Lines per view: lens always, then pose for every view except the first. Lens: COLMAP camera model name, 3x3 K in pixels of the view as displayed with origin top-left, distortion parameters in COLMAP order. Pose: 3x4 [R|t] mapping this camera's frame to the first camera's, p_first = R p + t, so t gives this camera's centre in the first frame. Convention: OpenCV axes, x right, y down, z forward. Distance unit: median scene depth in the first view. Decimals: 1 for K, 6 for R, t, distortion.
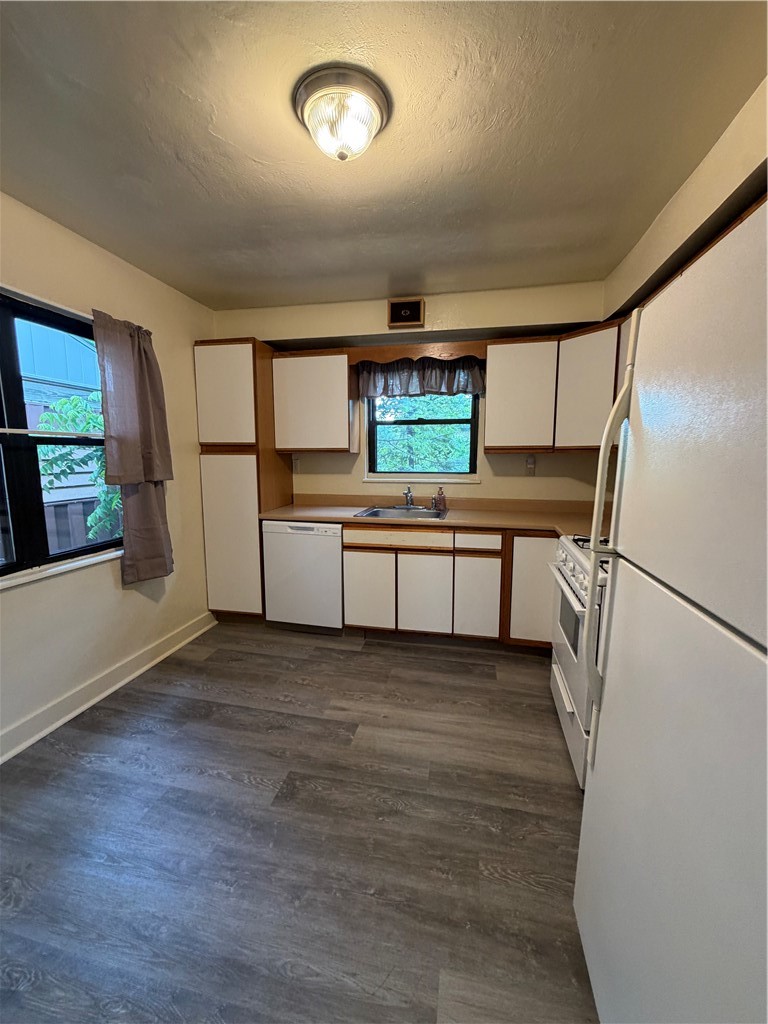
lens RADIAL K [[409.6, 0, 384.0], [0, 409.6, 507.8], [0, 0, 1]] dist [0.001340, 0.000240]
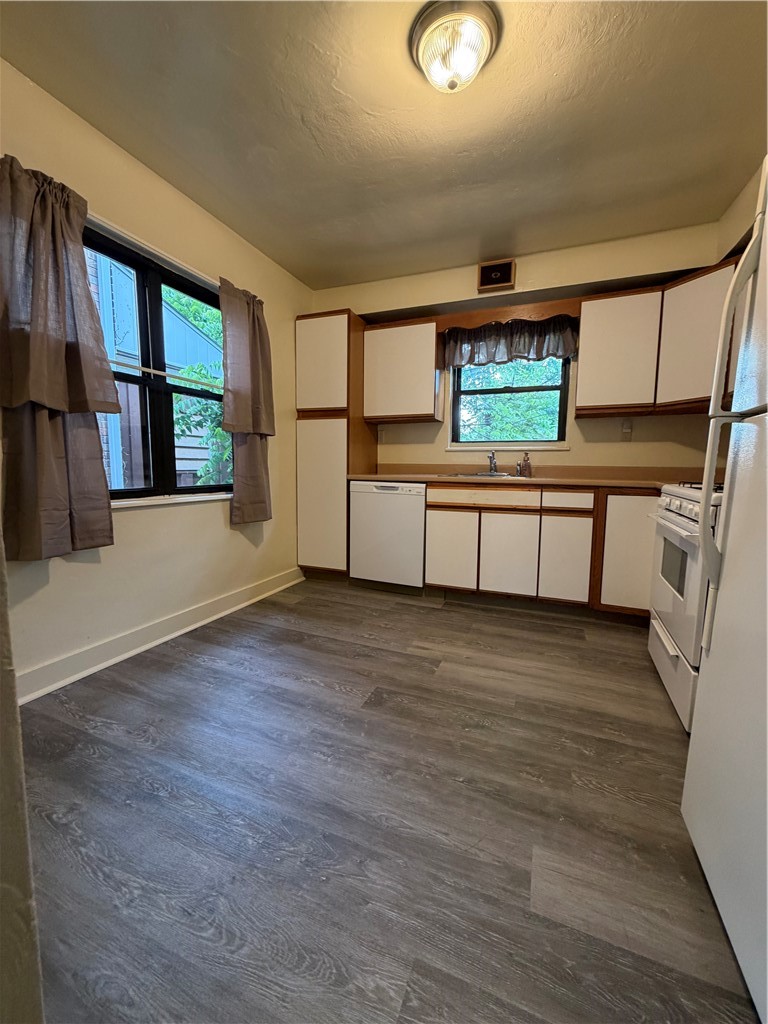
lens RADIAL K [[409.6, 0, 384.0], [0, 409.6, 507.8], [0, 0, 1]] dist [0.001340, 0.000240]
pose [[0.984494, 0.029155, -0.172979, -0.030714], [-0.034046, 0.999098, -0.025372, 0.146751], [0.172083, 0.030868, 0.984599, -0.029322]]
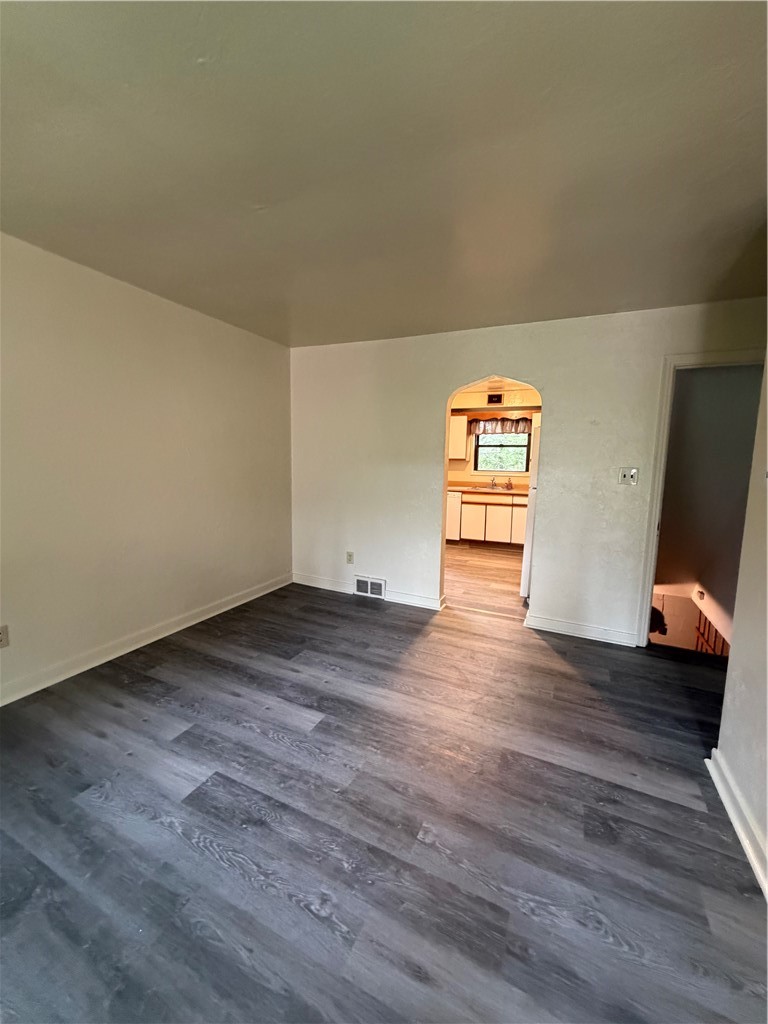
lens RADIAL K [[409.6, 0, 384.0], [0, 409.6, 507.8], [0, 0, 1]] dist [0.001340, 0.000240]
pose [[0.974714, 0.042154, -0.219445, -0.024861], [-0.045354, 0.998925, -0.009562, 0.187029], [0.218806, 0.019273, 0.975578, -1.451886]]
